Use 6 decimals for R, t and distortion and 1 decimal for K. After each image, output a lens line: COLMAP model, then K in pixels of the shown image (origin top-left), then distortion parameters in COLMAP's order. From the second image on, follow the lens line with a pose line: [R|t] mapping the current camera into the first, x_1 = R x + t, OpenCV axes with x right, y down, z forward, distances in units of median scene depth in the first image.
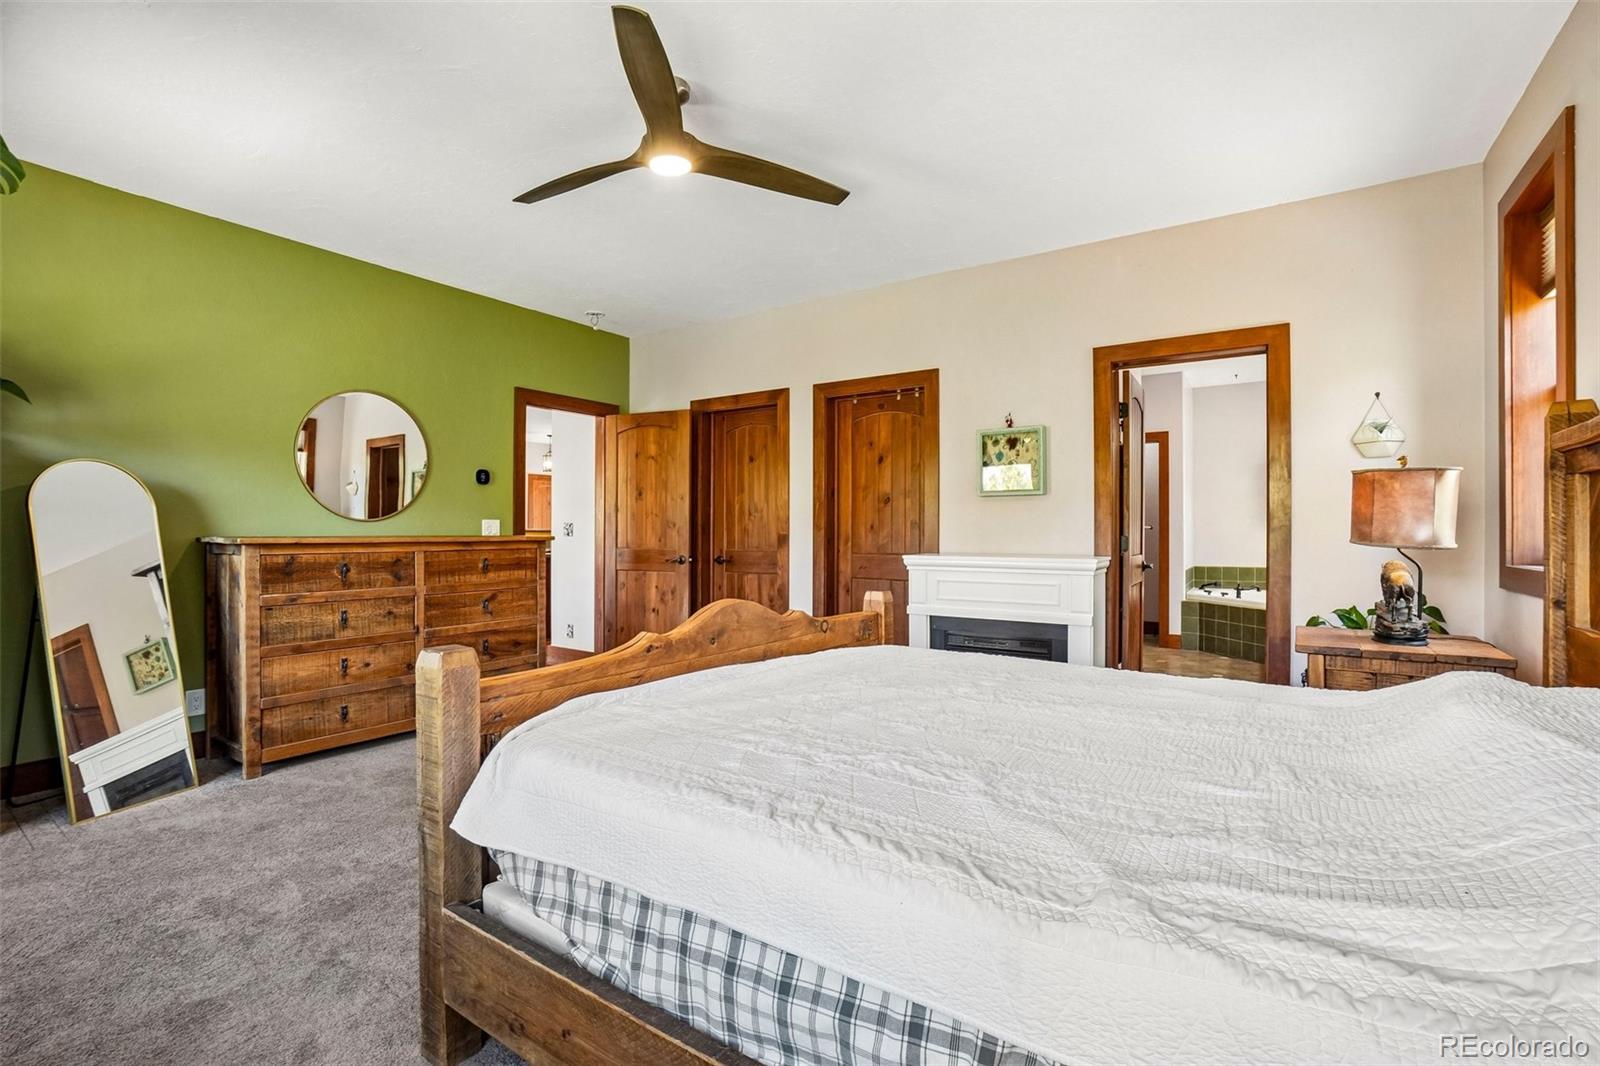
lens RADIAL K [[715.0, 0, 805.1], [0, 715.0, 532.3], [0, 0, 1]] dist [-0.070864, 0.021030]
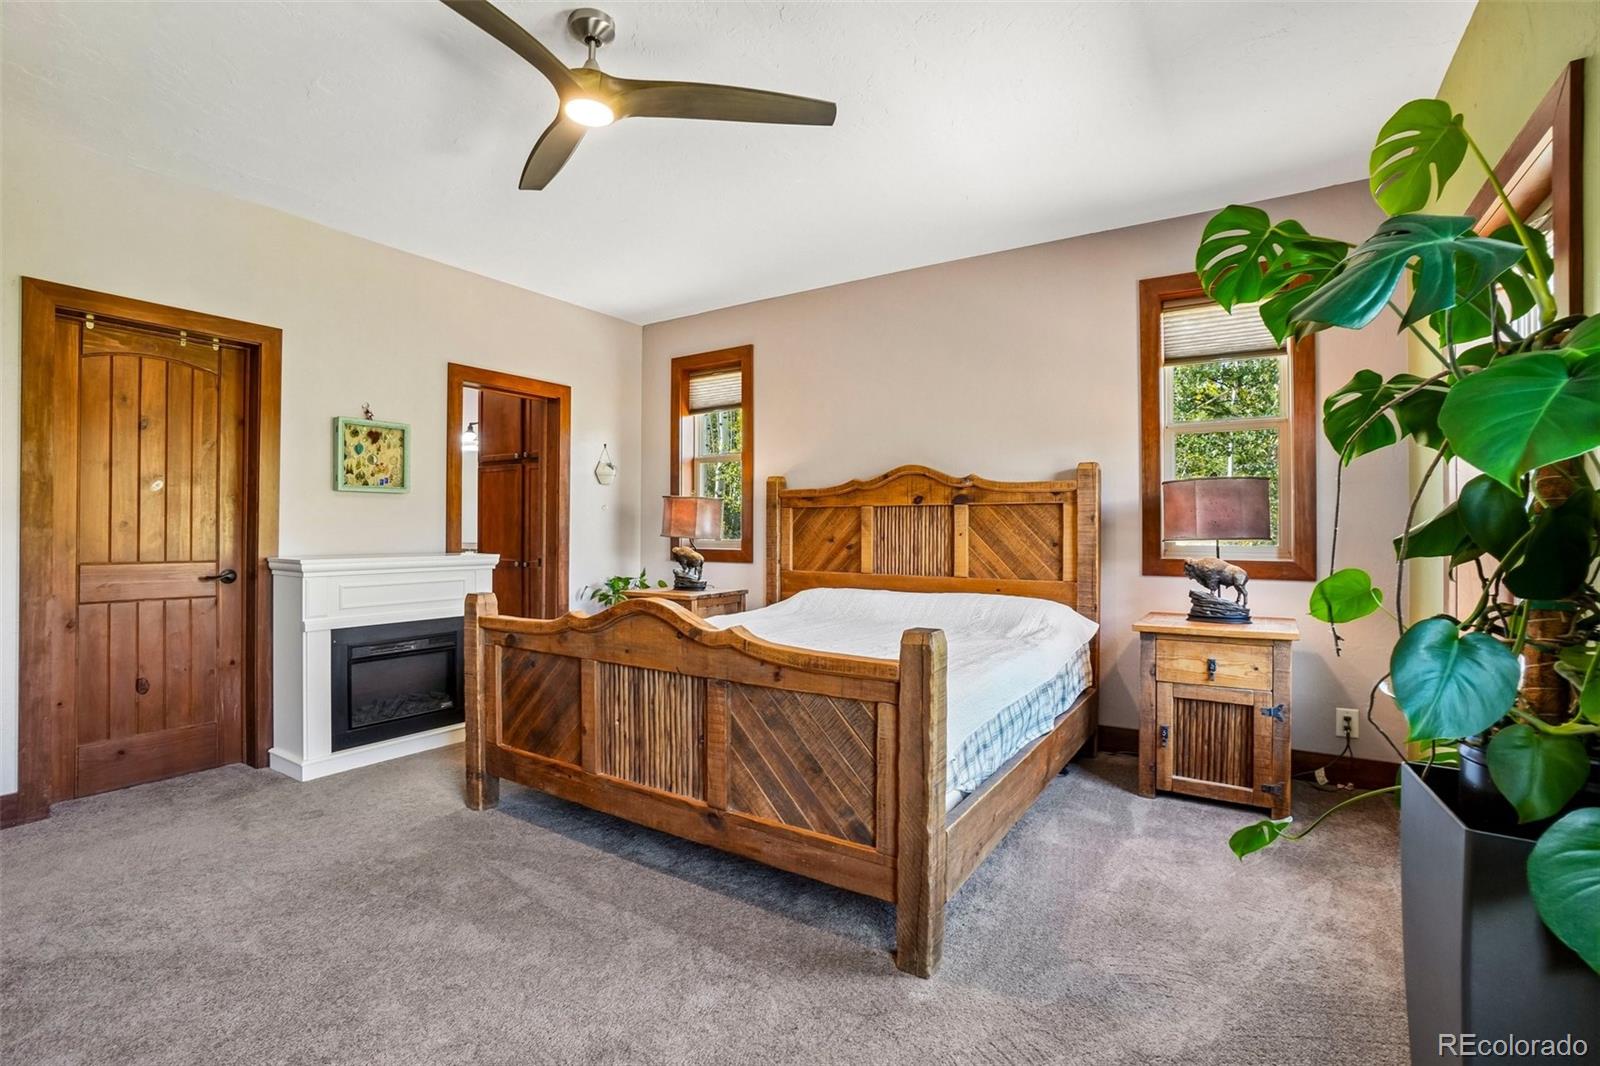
lens RADIAL K [[715.0, 0, 805.1], [0, 715.0, 532.3], [0, 0, 1]] dist [-0.070864, 0.021030]
pose [[-0.018492, -0.006068, 0.999811, -0.647329], [-0.003107, 0.999977, 0.006012, -0.006078], [-0.999824, -0.002996, -0.018511, 0.443140]]
